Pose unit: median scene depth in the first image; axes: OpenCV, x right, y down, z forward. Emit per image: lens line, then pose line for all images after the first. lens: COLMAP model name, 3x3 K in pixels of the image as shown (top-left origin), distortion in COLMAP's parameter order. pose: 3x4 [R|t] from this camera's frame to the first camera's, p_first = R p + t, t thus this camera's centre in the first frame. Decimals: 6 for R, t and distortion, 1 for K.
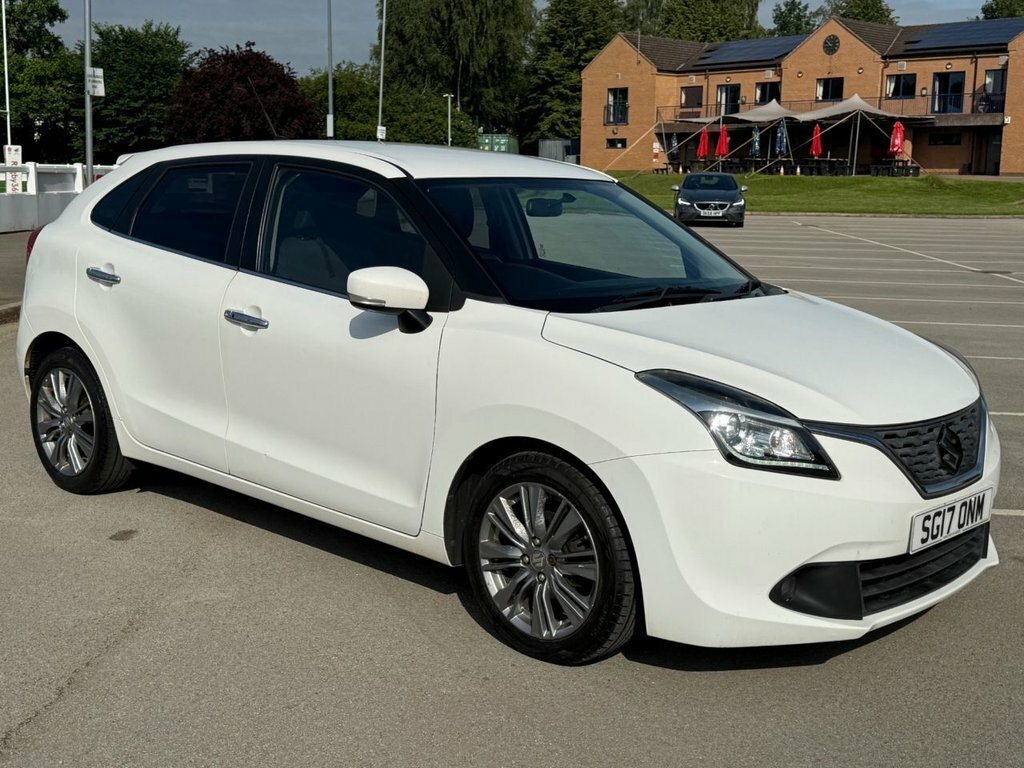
lens RADIAL K [[1166.6, 0, 534.1], [0, 1166.6, 447.6], [0, 0, 1]] dist [0.068336, 0.000000]
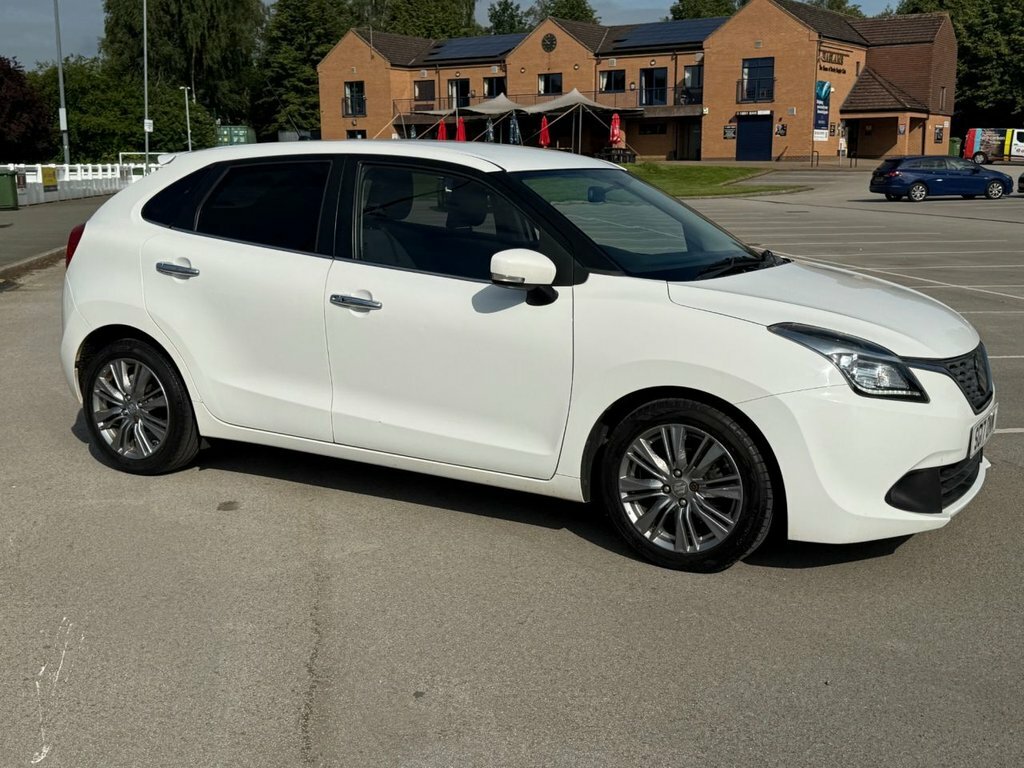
lens RADIAL K [[1117.8, 0, 503.2], [0, 1117.8, 415.3], [0, 0, 1]] dist [0.082661, 0.000000]
pose [[0.978135, -0.064199, 0.197815, -0.286101], [0.065918, 0.997823, -0.002110, 0.009117], [-0.197249, 0.015103, 0.980237, -0.066824]]
